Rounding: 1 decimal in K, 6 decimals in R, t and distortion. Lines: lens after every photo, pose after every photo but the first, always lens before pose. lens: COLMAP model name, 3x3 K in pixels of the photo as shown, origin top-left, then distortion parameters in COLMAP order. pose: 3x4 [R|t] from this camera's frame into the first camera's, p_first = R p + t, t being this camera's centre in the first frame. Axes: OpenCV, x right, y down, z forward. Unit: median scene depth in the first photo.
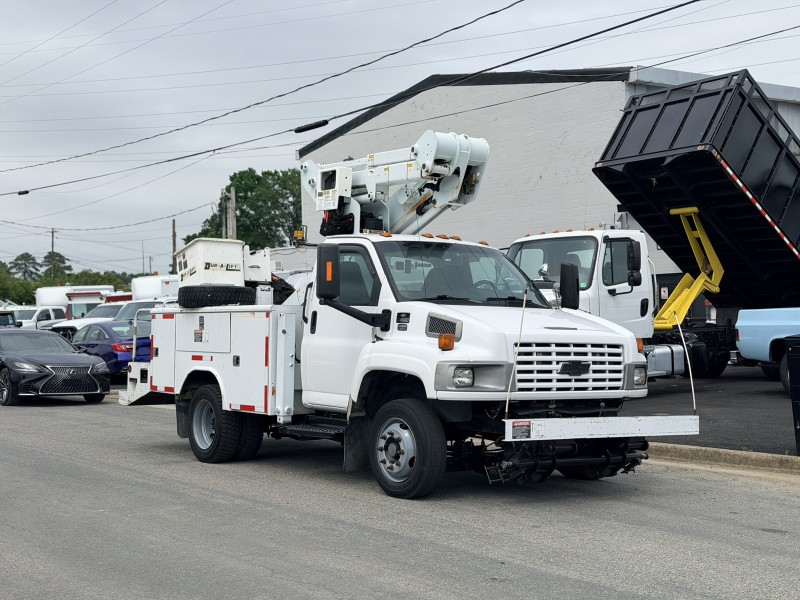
lens RADIAL K [[1091.2, 0, 396.7], [0, 1091.2, 290.4], [0, 0, 1]] dist [0.188025, 0.008918]
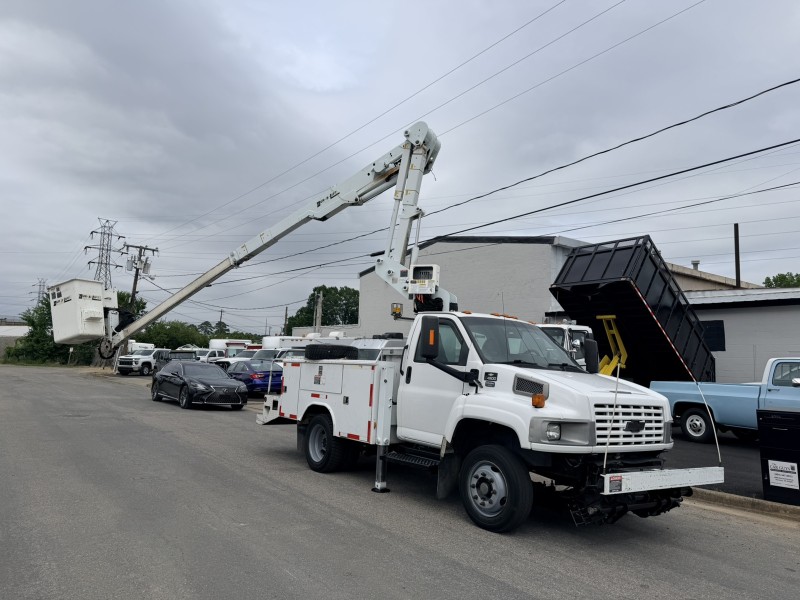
lens RADIAL K [[554.8, 0, 396.6], [0, 554.8, 287.1], [0, 0, 1]] dist [0.064593, -0.065739]
pose [[0.998747, 0.050038, 0.001122, -0.107336], [-0.049579, 0.992155, -0.114761, 0.001273], [-0.006856, 0.114562, 0.993392, 0.346294]]
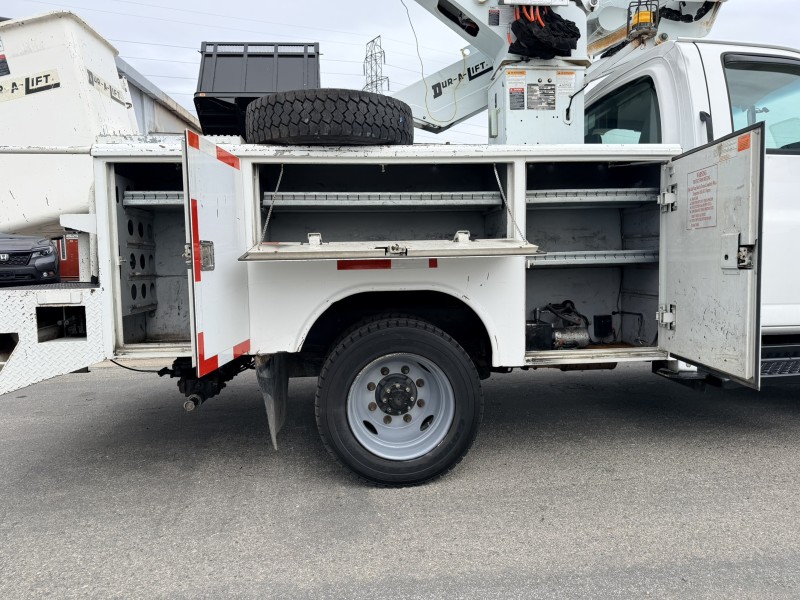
lens RADIAL K [[565.3, 0, 400.0], [0, 565.3, 300.0], [0, 0, 1]] dist [0.000440, -0.003456]
pose [[0.512948, -0.091336, 0.853547, -0.462200], [-0.007597, 0.993801, 0.110910, 0.064310], [-0.858386, -0.063375, 0.509074, 1.097218]]
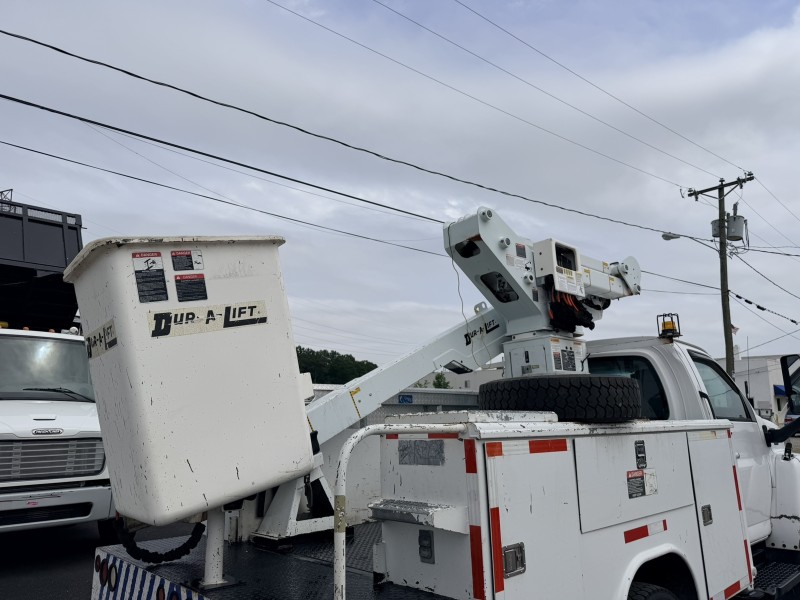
lens RADIAL K [[556.1, 0, 400.0], [0, 556.1, 300.0], [0, 0, 1]] dist [0.078642, -0.111223]
pose [[-0.095054, 0.210869, 0.972882, -0.534525], [-0.017944, 0.976785, -0.213468, 0.021806], [-0.995310, -0.037748, -0.089064, 1.413883]]
